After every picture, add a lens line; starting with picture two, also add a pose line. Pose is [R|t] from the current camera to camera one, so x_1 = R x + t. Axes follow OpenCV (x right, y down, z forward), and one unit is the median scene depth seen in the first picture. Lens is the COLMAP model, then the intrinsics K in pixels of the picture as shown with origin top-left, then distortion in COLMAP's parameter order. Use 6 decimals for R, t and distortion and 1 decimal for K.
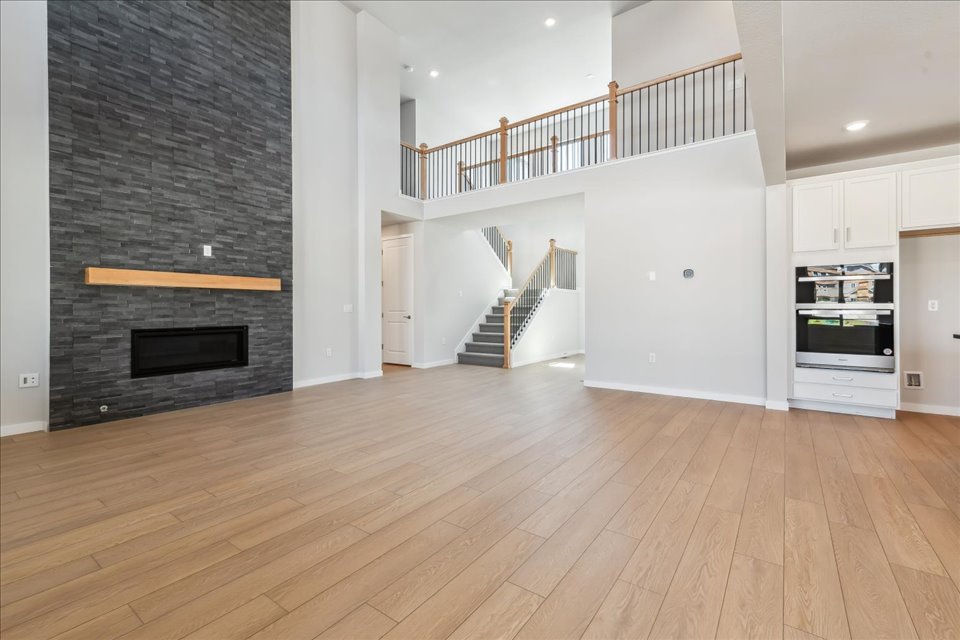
lens RADIAL K [[421.5, 0, 476.1], [0, 421.5, 313.9], [0, 0, 1]] dist [0.011726, -0.002711]
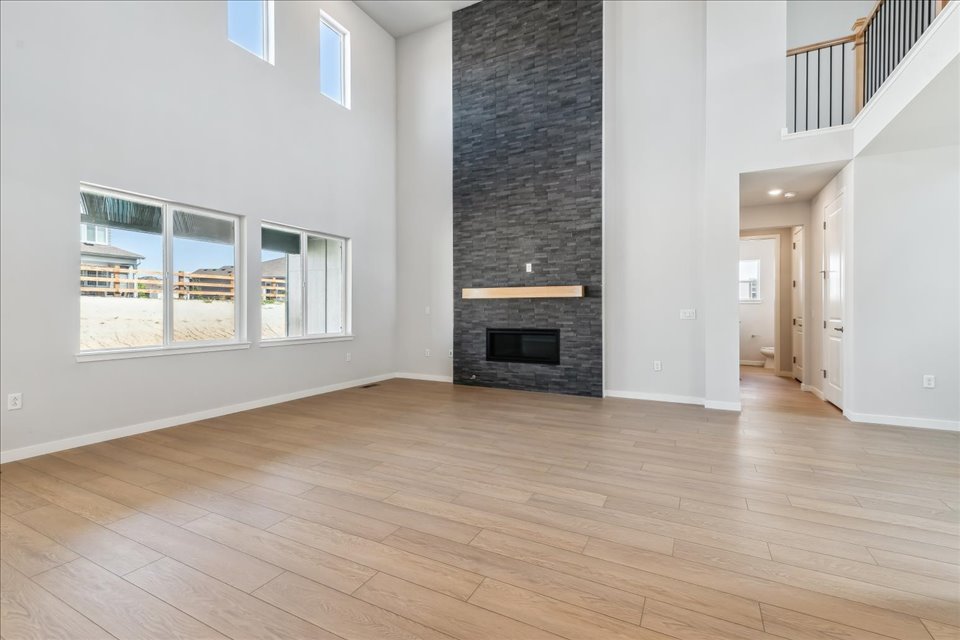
lens RADIAL K [[421.5, 0, 471.8], [0, 421.5, 314.8], [0, 0, 1]] dist [0.011726, -0.002711]
pose [[0.152775, 0.012634, -0.988180, 0.570029], [-0.009746, 0.999889, 0.011277, -0.022628], [0.988213, 0.007908, 0.152881, 0.645949]]
